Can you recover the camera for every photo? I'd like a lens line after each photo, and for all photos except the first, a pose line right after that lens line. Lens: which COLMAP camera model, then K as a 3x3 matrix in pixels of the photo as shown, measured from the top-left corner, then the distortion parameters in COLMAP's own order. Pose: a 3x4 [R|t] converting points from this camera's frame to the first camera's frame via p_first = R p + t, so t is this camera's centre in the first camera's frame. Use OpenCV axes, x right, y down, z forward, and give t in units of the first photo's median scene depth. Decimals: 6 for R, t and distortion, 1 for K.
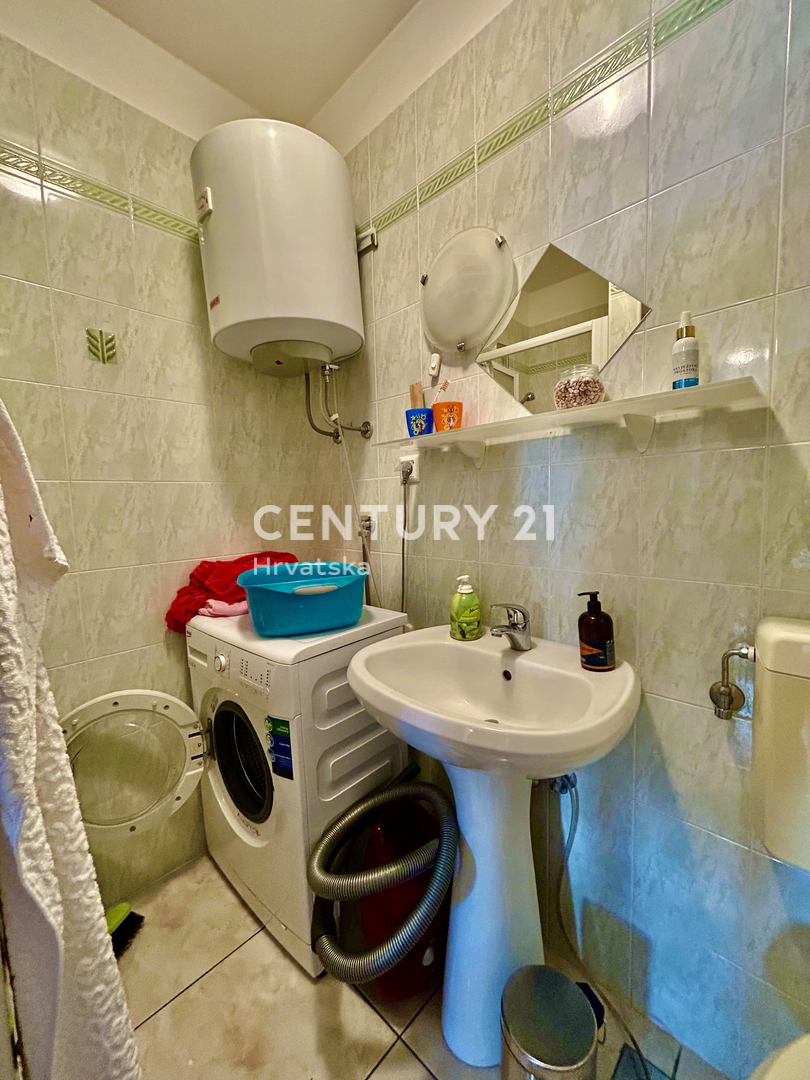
lens RADIAL K [[437.1, 0, 405.0], [0, 437.1, 540.0], [0, 0, 1]] dist [-0.007064, 0.005008]
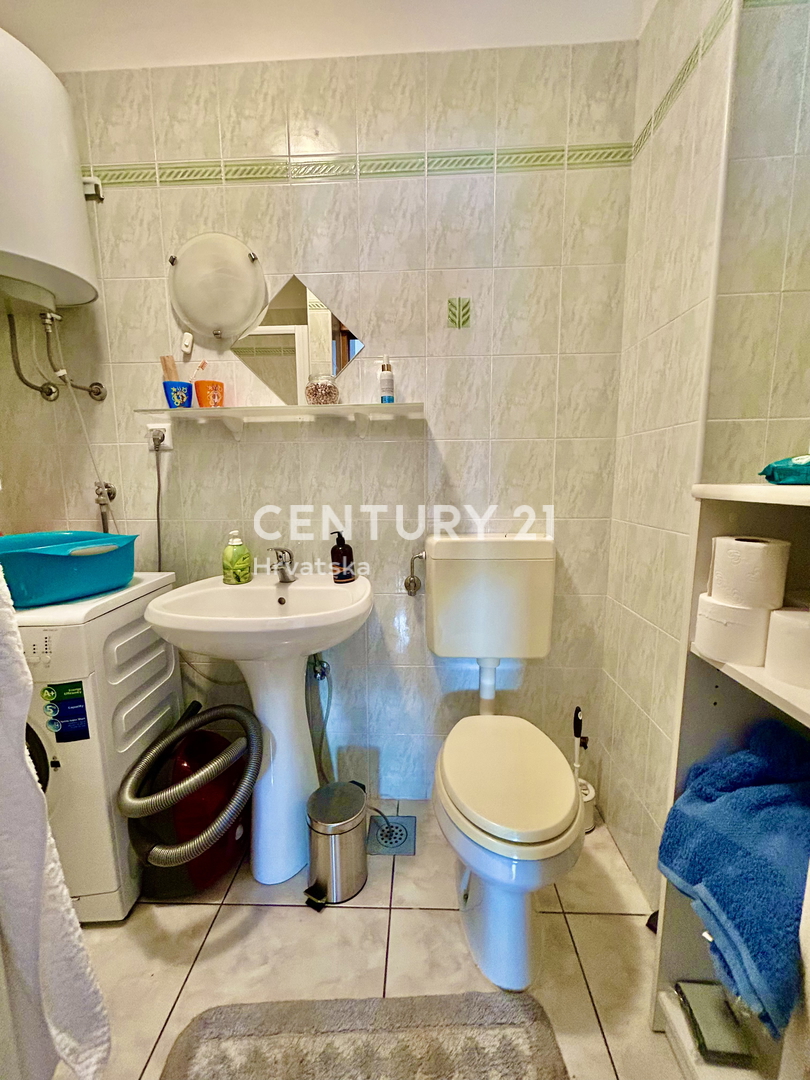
lens RADIAL K [[437.4, 0, 405.0], [0, 437.4, 540.0], [0, 0, 1]] dist [-0.001700, 0.000047]
pose [[0.750883, -0.071386, 0.656566, -0.298761], [0.044115, 0.997342, 0.057985, 0.057495], [-0.658961, -0.014576, 0.752036, -0.207579]]
